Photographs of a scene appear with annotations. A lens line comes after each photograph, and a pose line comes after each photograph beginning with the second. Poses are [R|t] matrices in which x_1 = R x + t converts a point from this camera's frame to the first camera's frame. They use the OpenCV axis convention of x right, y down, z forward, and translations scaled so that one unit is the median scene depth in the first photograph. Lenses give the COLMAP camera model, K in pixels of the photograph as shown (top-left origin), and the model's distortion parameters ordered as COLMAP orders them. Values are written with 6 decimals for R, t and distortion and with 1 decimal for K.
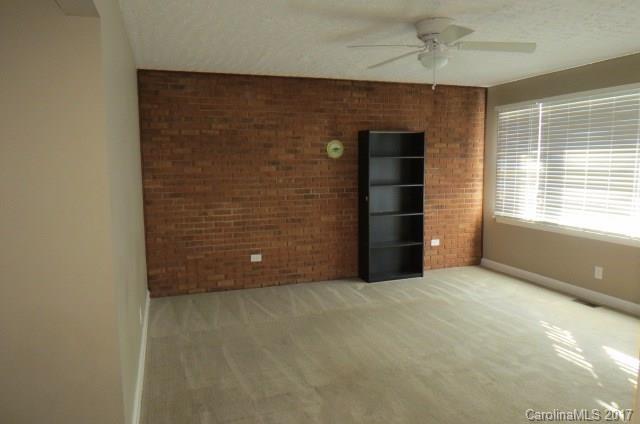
lens RADIAL K [[452.3, 0, 317.8], [0, 452.3, 211.5], [0, 0, 1]] dist [-0.030352, 0.005916]
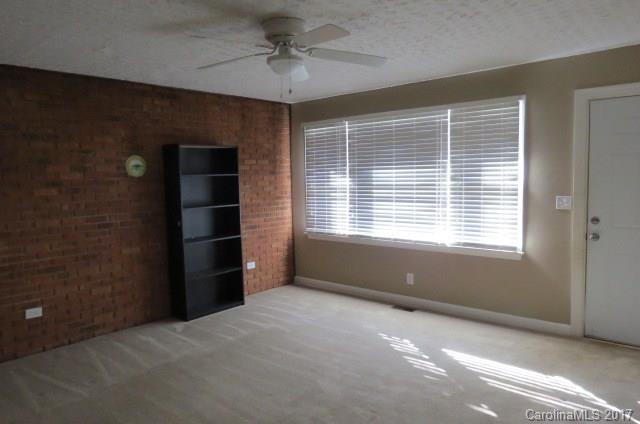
lens RADIAL K [[452.3, 0, 317.8], [0, 452.3, 211.5], [0, 0, 1]] dist [-0.030352, 0.005916]
pose [[0.867945, -0.049718, 0.494166, -0.085960], [0.068674, 0.997433, -0.020266, -0.015855], [-0.491890, 0.051527, 0.869132, 0.128572]]
